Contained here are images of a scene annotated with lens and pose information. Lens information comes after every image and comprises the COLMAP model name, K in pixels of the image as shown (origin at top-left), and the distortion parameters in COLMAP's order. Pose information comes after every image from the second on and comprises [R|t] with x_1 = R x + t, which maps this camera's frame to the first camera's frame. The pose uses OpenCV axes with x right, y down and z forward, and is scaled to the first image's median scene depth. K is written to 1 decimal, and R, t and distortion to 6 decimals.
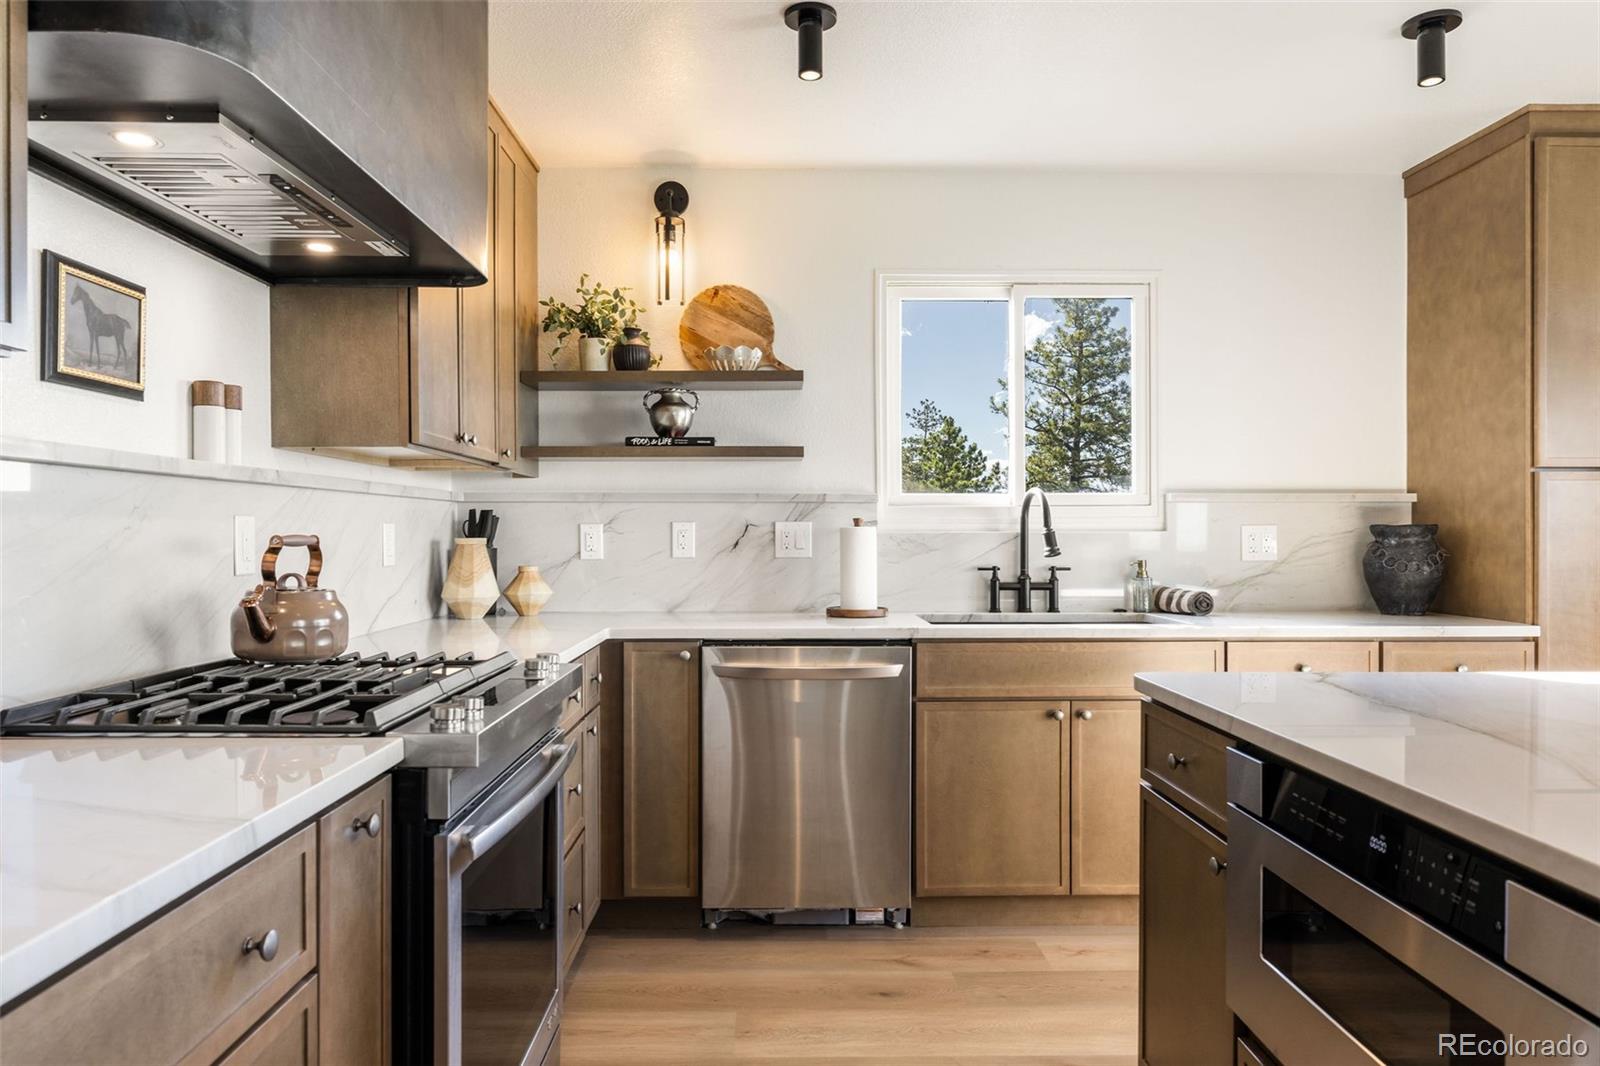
lens RADIAL K [[1042.8, 0, 784.7], [0, 1042.8, 542.7], [0, 0, 1]] dist [-0.023299, 0.003853]
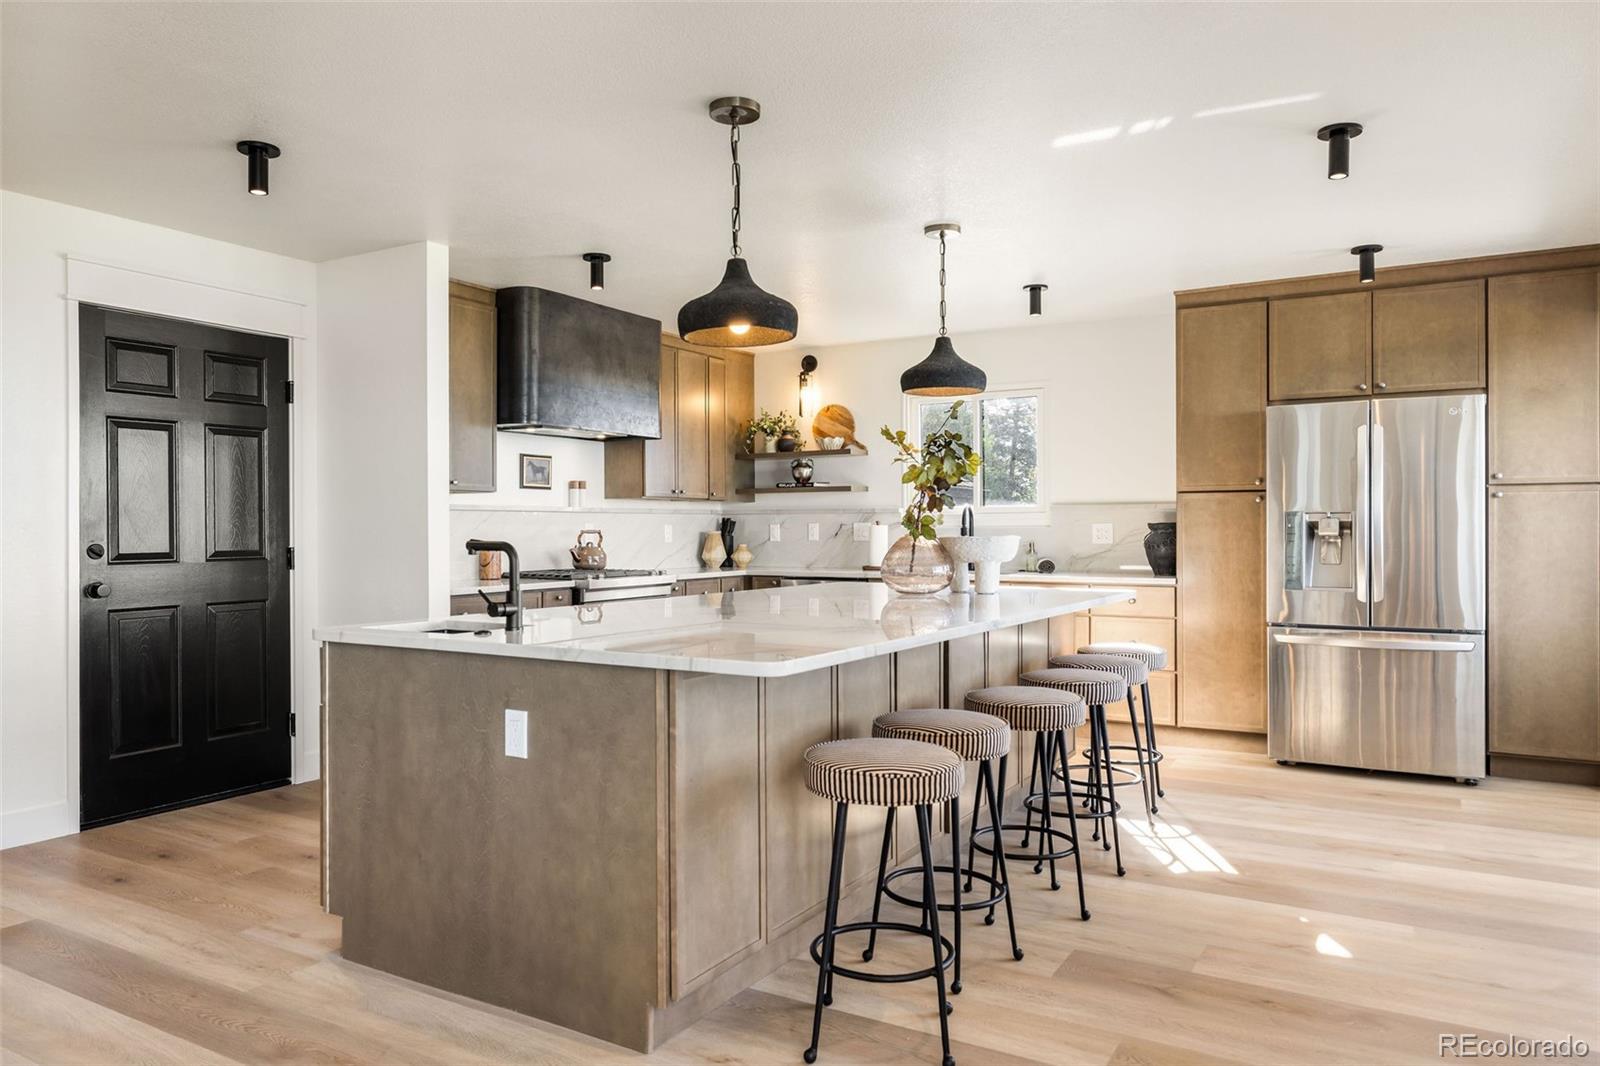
lens RADIAL K [[1037.0, 0, 806.3], [0, 1037.0, 536.3], [0, 0, 1]] dist [-0.018352, 0.001865]
pose [[0.856141, 0.000634, -0.516742, 0.973407], [-0.000480, 1.000000, 0.000433, 0.005457], [0.516742, -0.000122, 0.856141, -0.772062]]
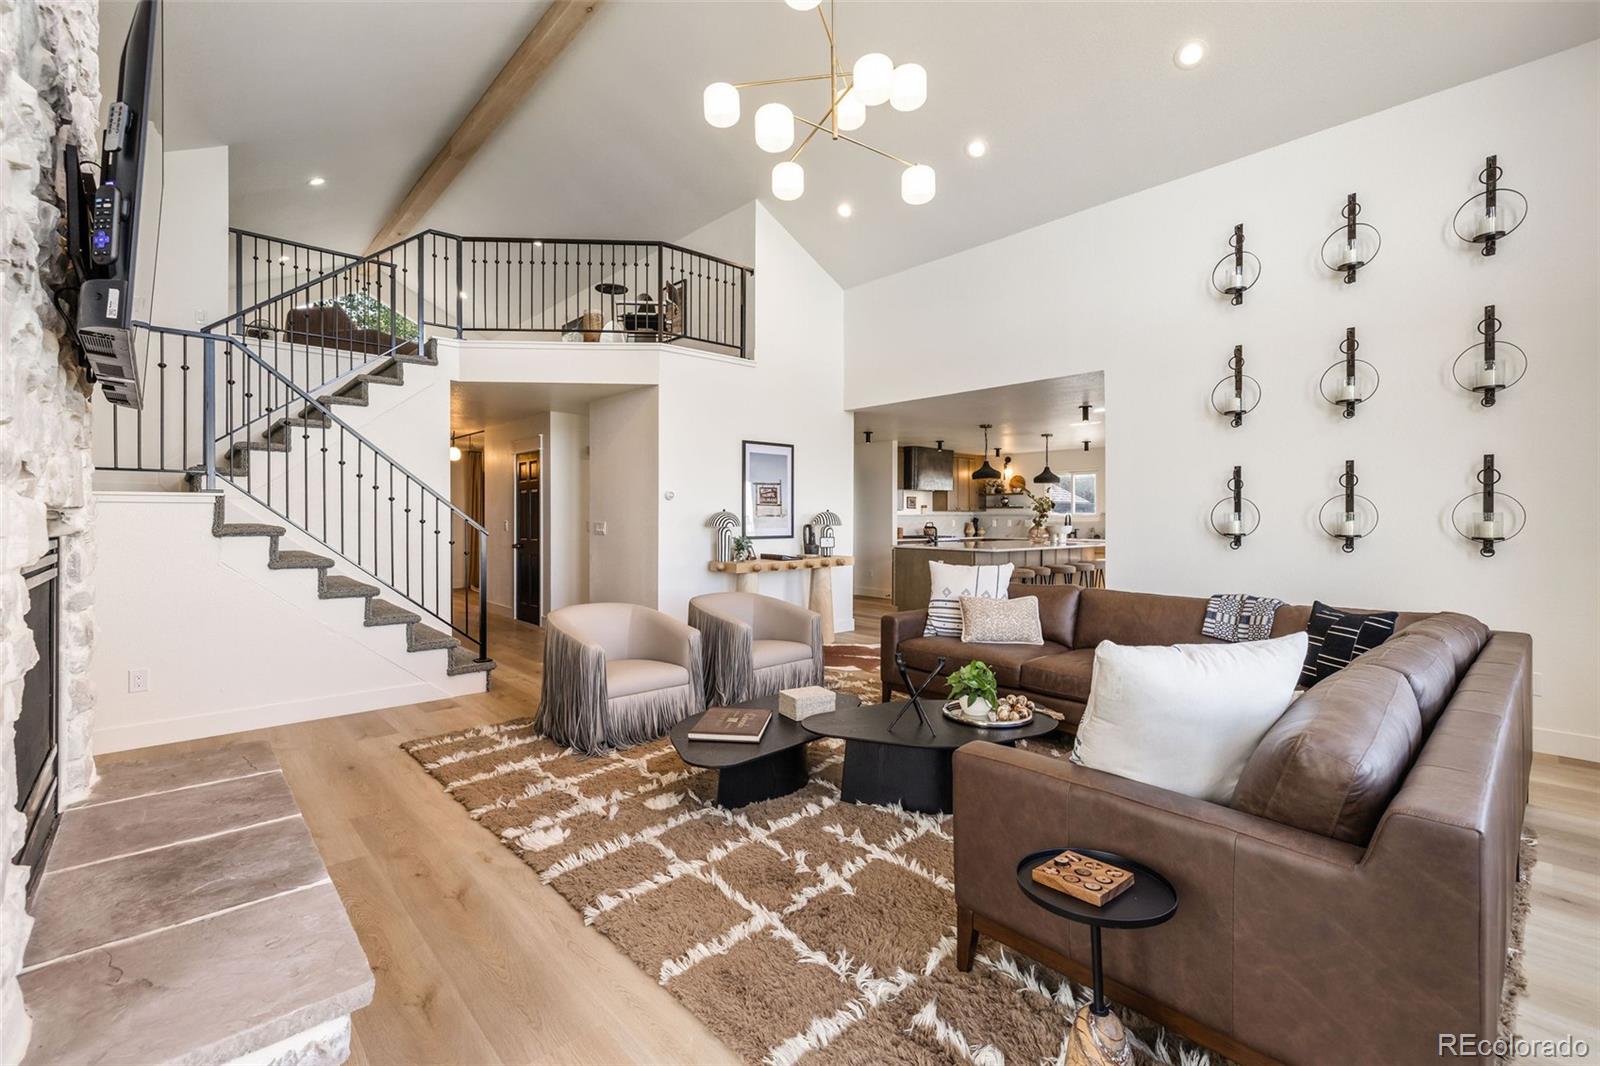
lens RADIAL K [[676.1, 0, 796.1], [0, 676.1, 528.0], [0, 0, 1]] dist [-0.001909, 0.000427]
pose [[0.655167, 0.014265, -0.755350, 1.920472], [-0.009418, 0.999898, 0.010715, -0.004254], [0.755426, 0.000093, 0.655234, -2.251753]]
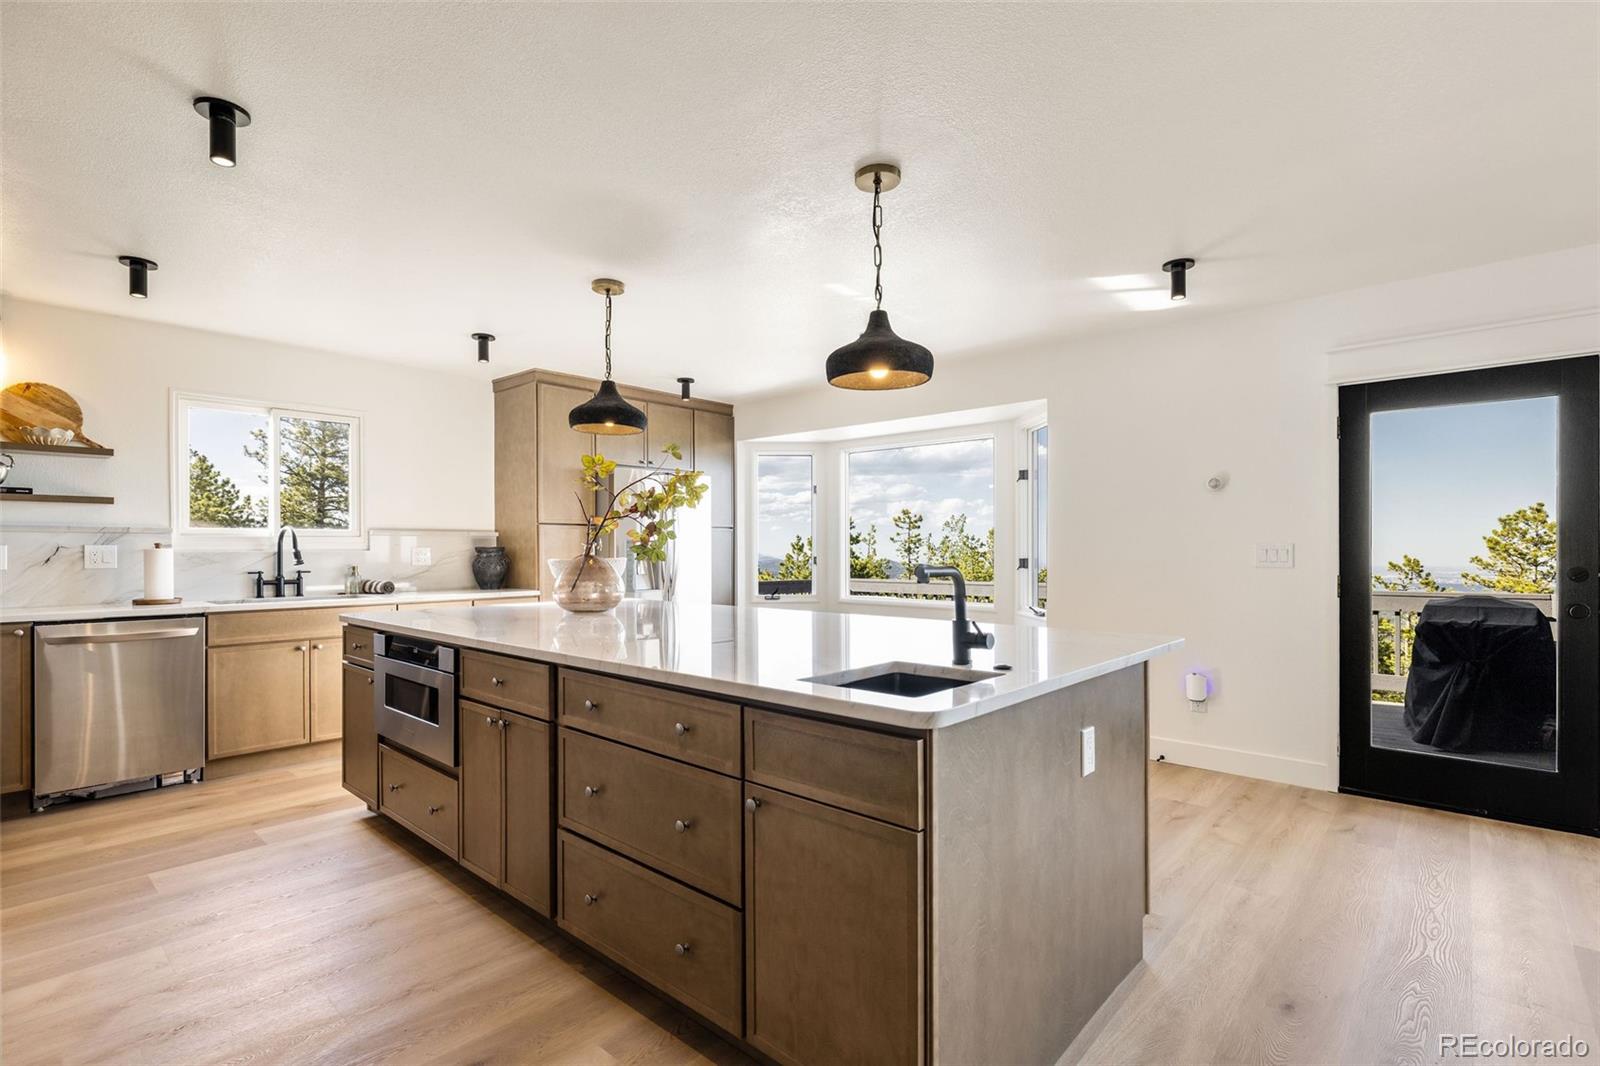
lens RADIAL K [[776.9, 0, 803.8], [0, 776.9, 546.6], [0, 0, 1]] dist [0.005317, 0.001682]
pose [[0.679831, 0.000449, 0.733369, -0.135478], [0.009531, 0.999910, -0.009447, 0.002816], [-0.733307, 0.013412, 0.679765, -0.551610]]
